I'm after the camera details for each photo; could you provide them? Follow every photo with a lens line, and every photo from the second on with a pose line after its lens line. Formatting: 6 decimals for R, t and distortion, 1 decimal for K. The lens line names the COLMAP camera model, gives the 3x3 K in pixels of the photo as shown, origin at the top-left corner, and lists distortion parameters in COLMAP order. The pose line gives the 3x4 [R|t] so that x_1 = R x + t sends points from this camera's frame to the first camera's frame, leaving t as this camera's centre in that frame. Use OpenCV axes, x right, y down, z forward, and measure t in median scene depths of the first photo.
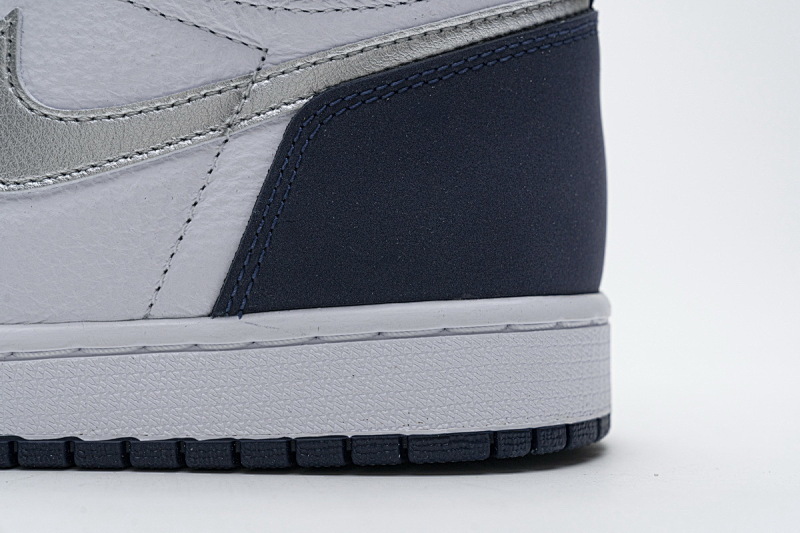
lens RADIAL K [[1632.2, 0, 399.5], [0, 1632.2, 254.8], [0, 0, 1]] dist [0.016591, -0.138993]
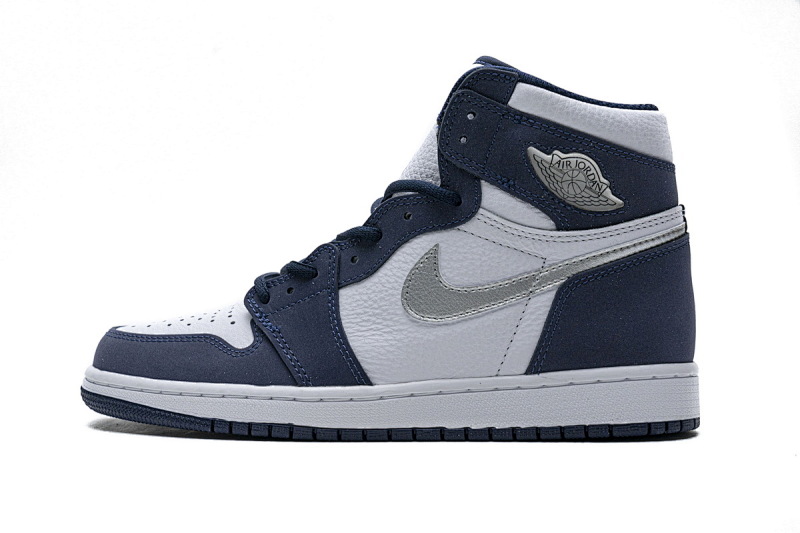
lens RADIAL K [[1632.2, 0, 399.5], [0, 1632.2, 254.8], [0, 0, 1]] dist [0.016591, -0.138993]
pose [[0.998624, -0.019568, -0.048652, -0.177402], [0.017155, 0.998625, -0.049530, -0.020247], [0.049554, 0.048627, 0.997587, -1.329092]]
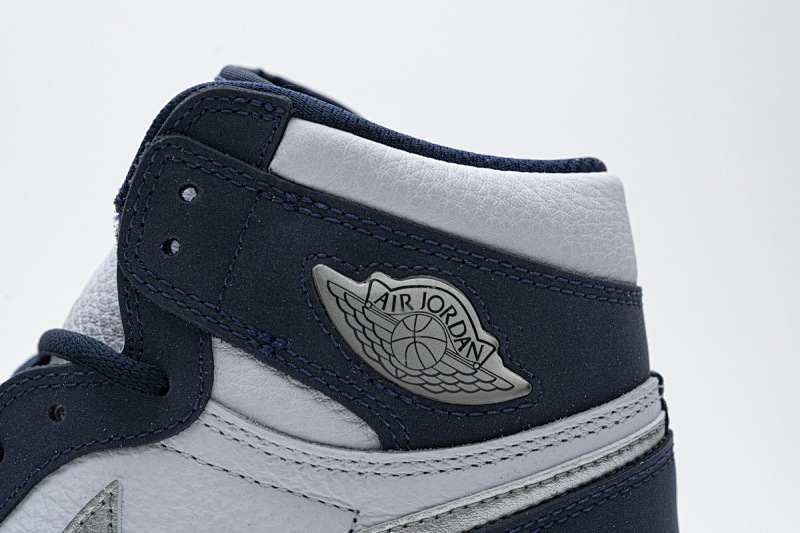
lens RADIAL K [[1632.2, 0, 399.5], [0, 1632.2, 254.8], [0, 0, 1]] dist [0.016591, -0.138993]
pose [[0.999461, -0.028252, -0.016732, -0.033651], [0.027620, 0.998940, -0.036827, -0.251968], [0.017755, 0.036345, 0.999182, -0.038884]]
